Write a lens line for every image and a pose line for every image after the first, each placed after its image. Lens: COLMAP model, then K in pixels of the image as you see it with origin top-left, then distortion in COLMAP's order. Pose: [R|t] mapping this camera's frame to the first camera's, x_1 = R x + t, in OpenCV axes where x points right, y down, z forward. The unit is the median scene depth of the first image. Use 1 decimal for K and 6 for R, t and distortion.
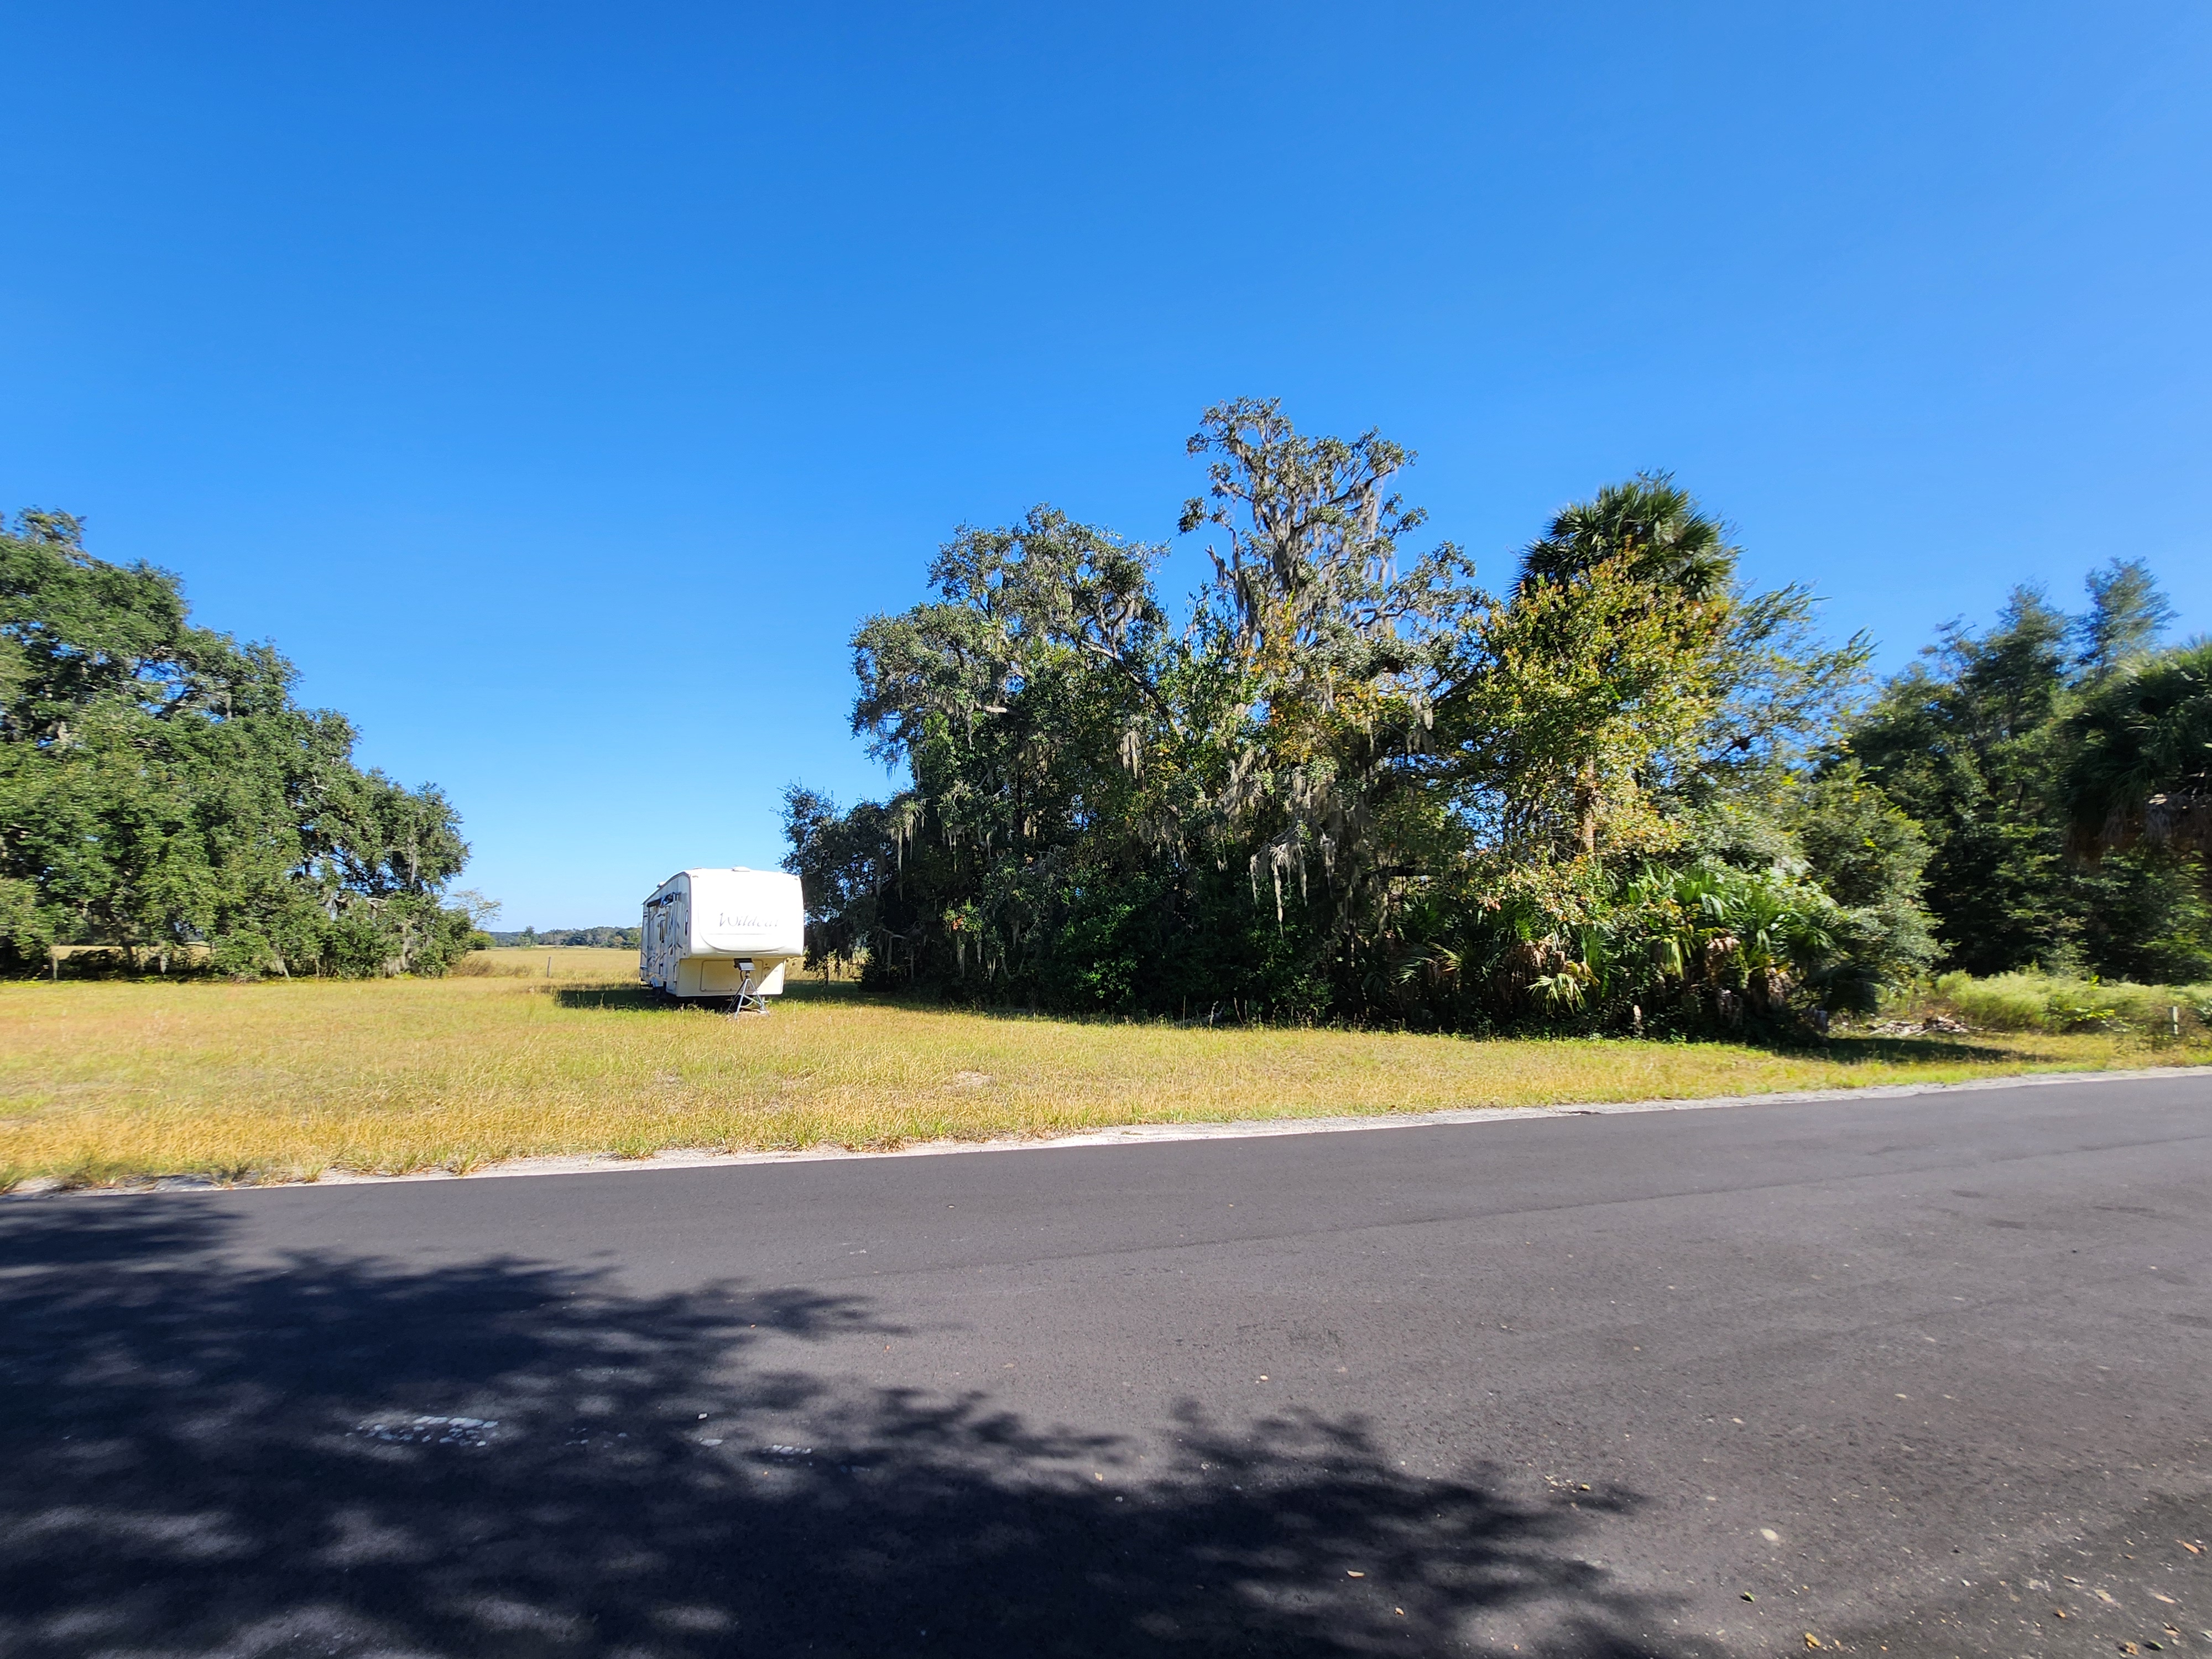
lens RADIAL K [[973.3, 0, 1092.2], [0, 973.3, 832.3], [0, 0, 1]] dist [-0.018106, -0.000028]
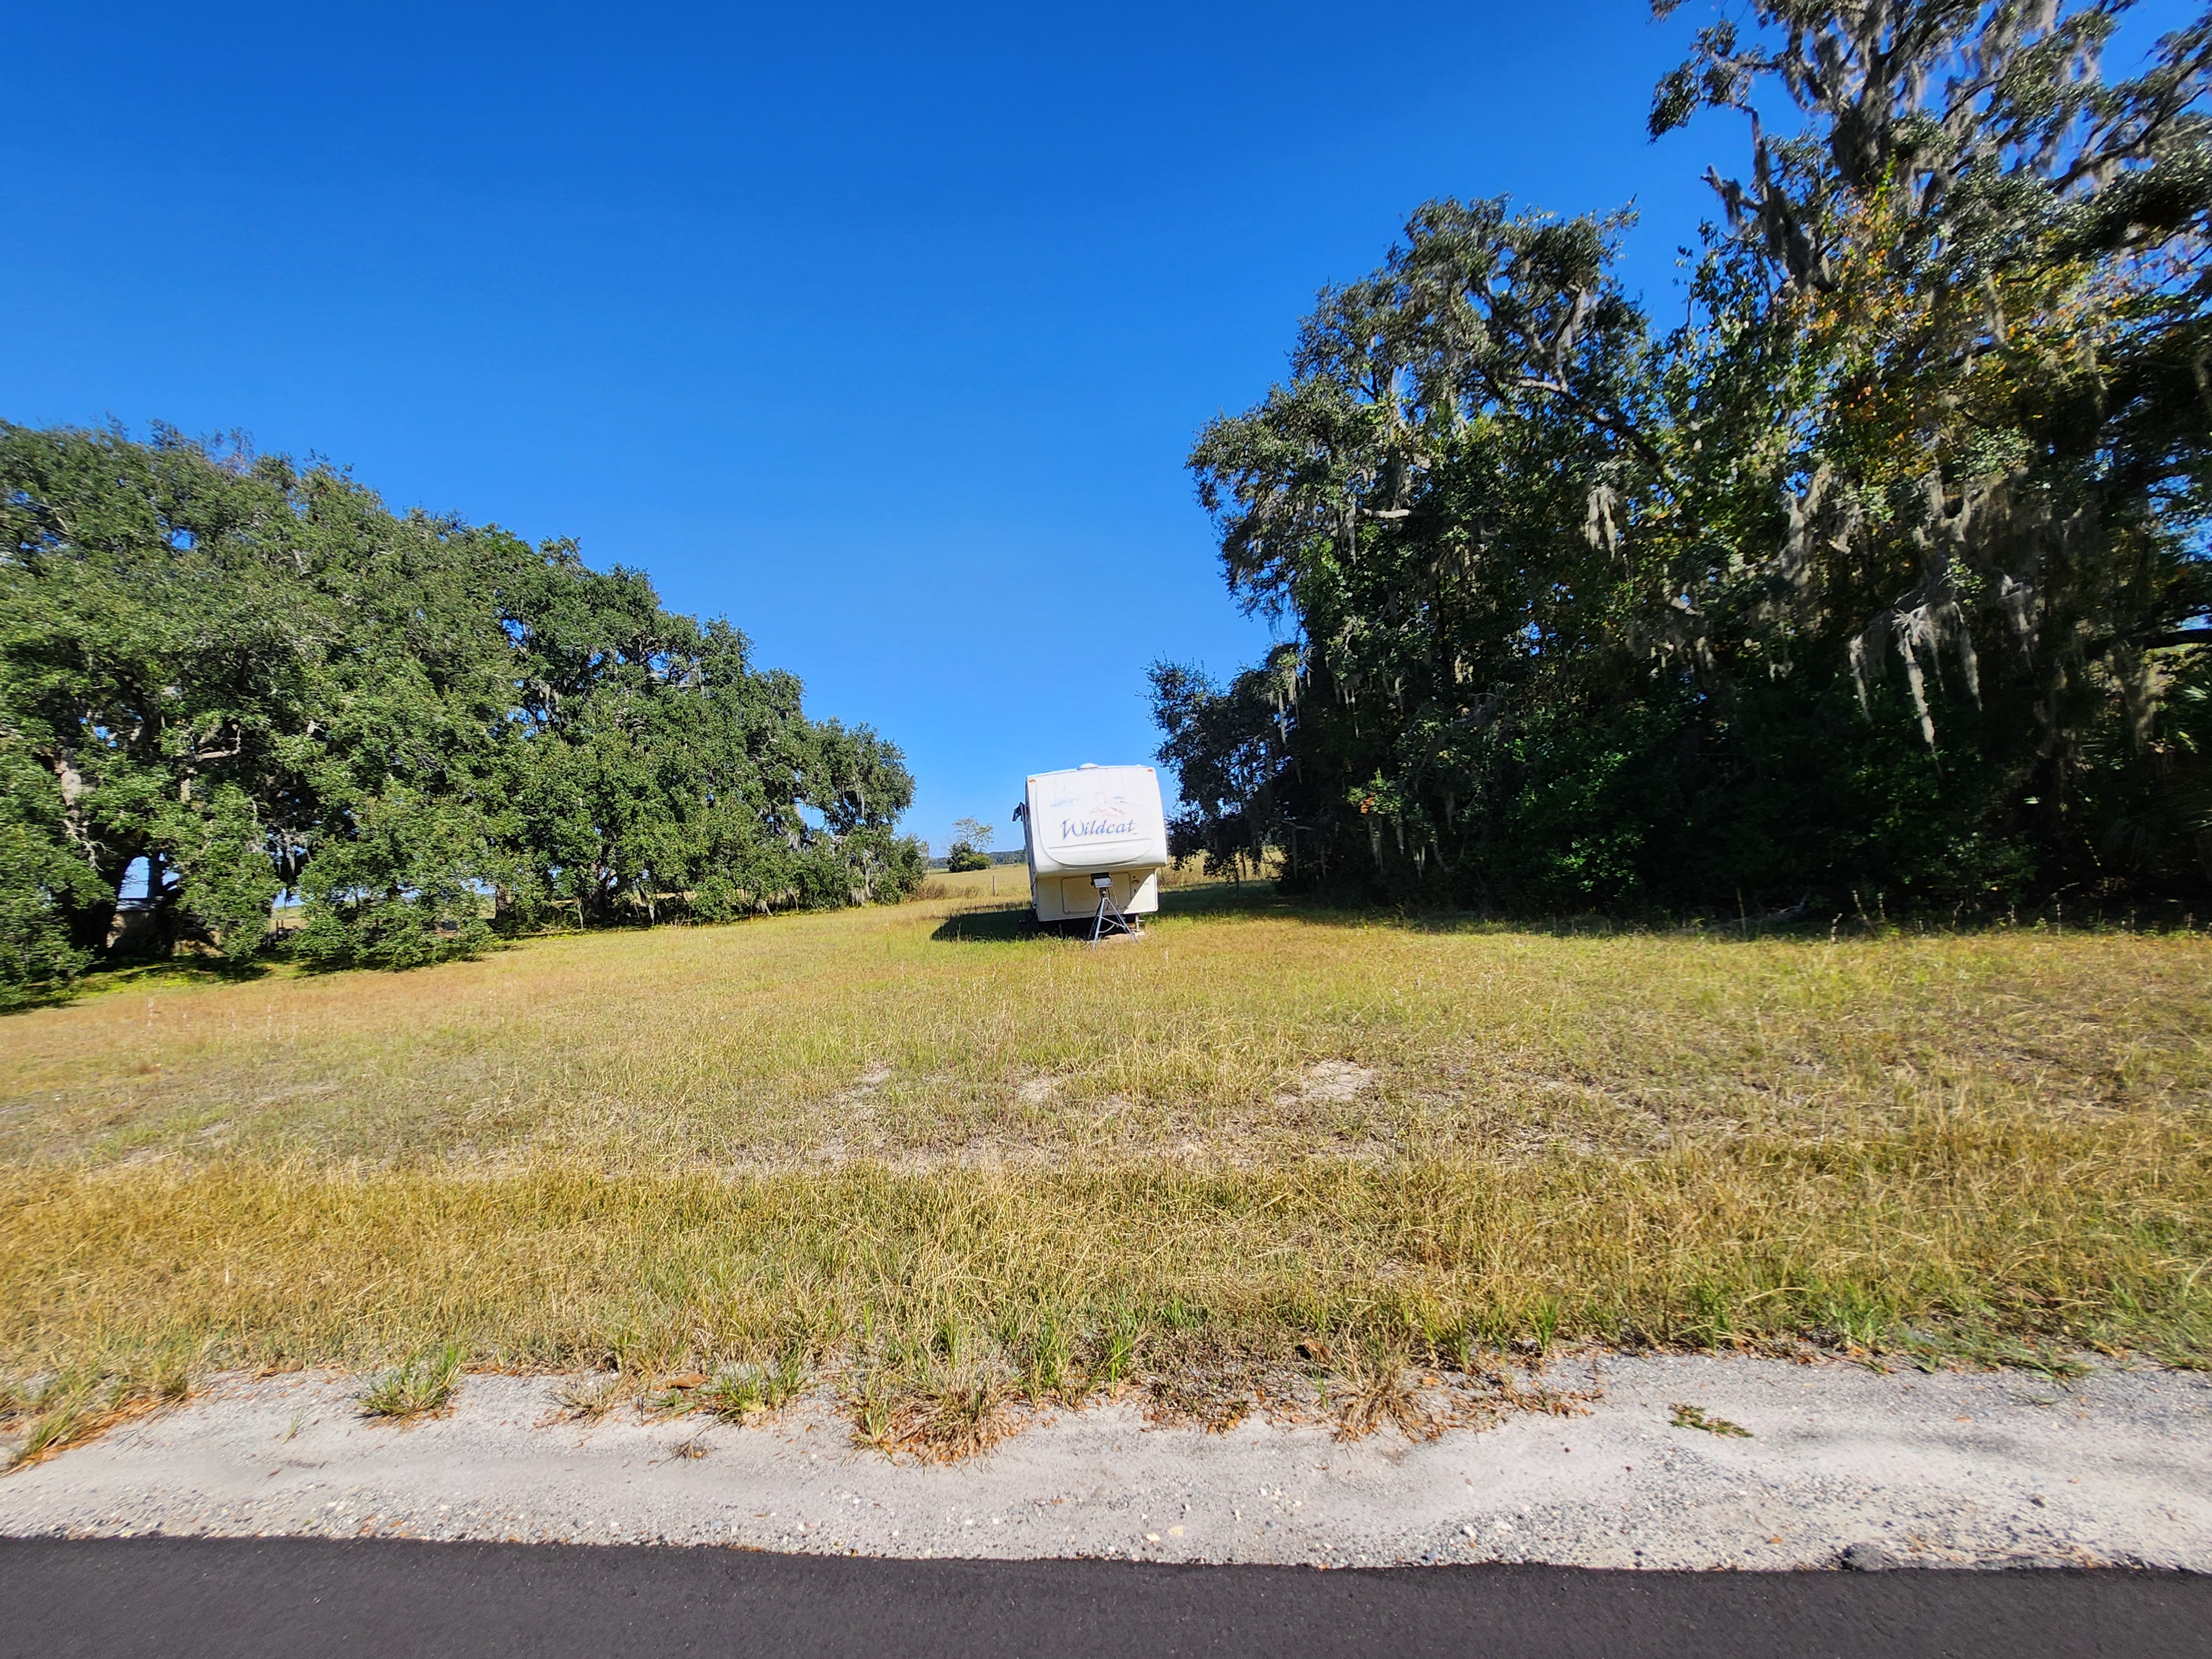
lens RADIAL K [[973.3, 0, 1092.2], [0, 973.3, 832.3], [0, 0, 1]] dist [-0.018106, -0.000028]
pose [[0.890171, -0.087565, -0.447133, 0.006215], [0.137509, 0.987230, 0.080423, 0.024366], [0.434381, -0.133075, 0.890844, 0.227080]]
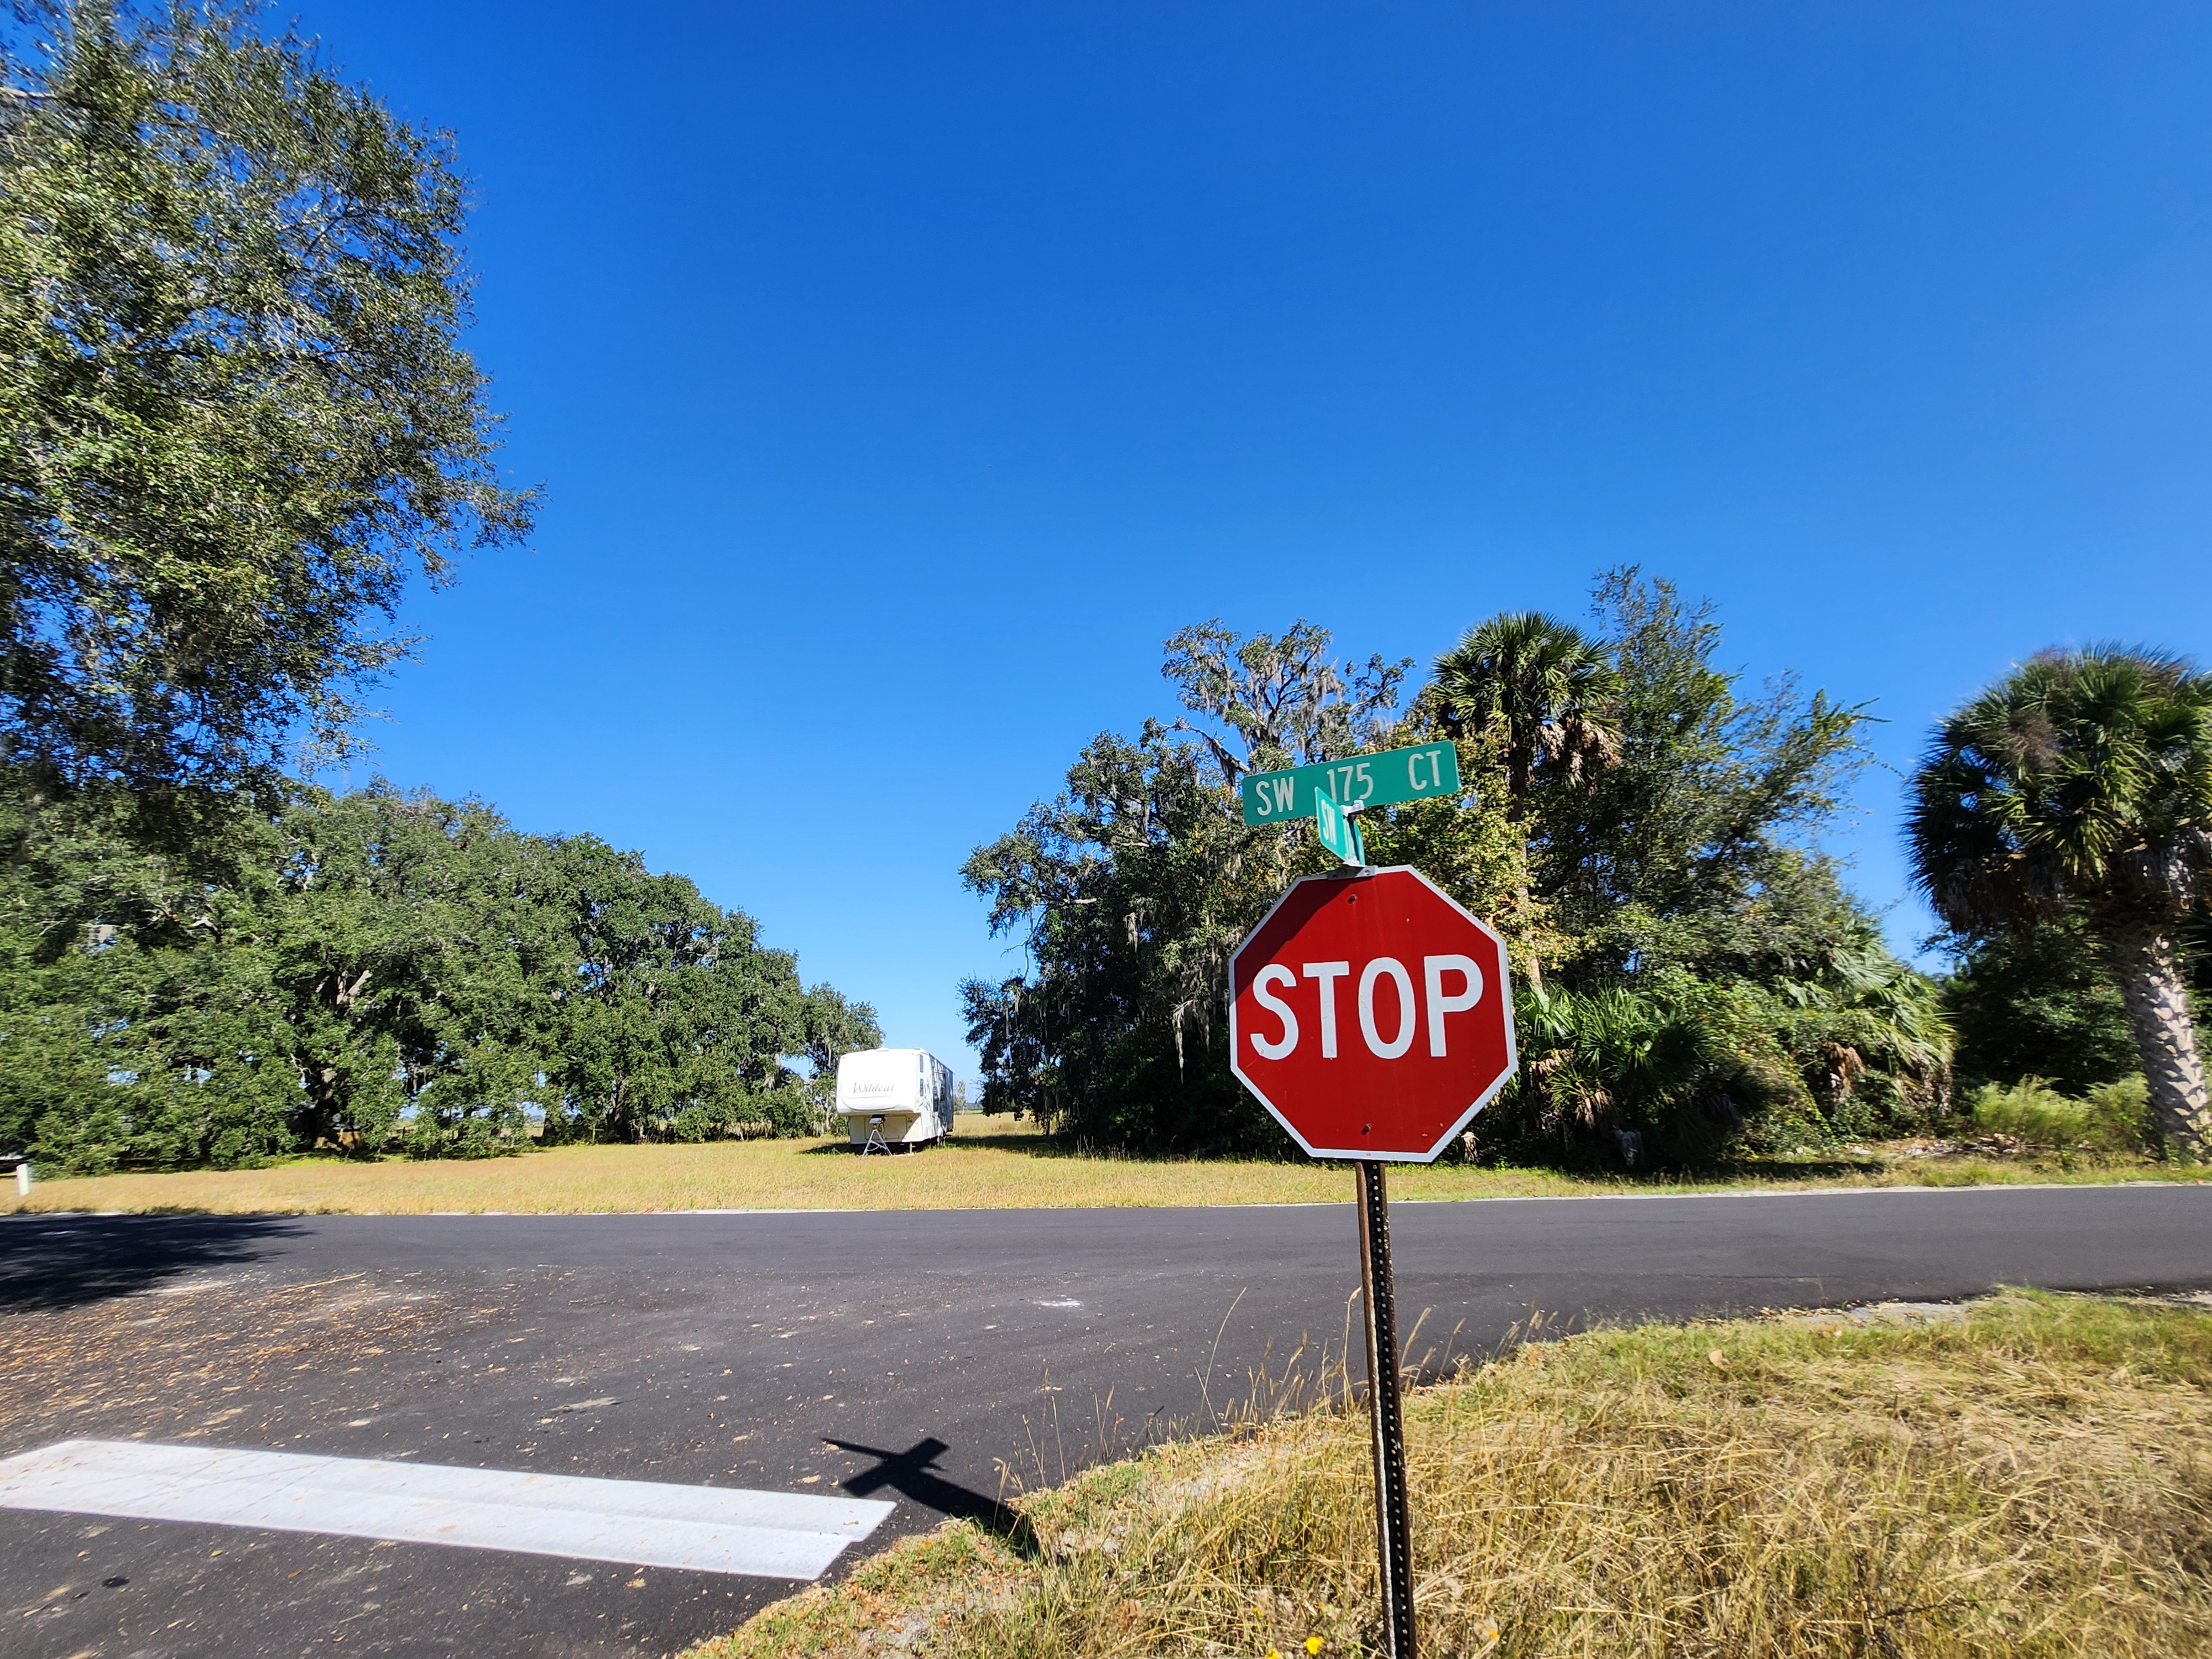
lens RADIAL K [[978.6, 0, 1115.6], [0, 978.6, 839.2], [0, 0, 1]] dist [-0.021710, -0.000559]
pose [[0.869943, -0.168698, -0.463402, 0.561879], [0.104924, 0.981472, -0.160323, 0.000467], [0.481862, 0.090849, 0.871525, -0.081829]]
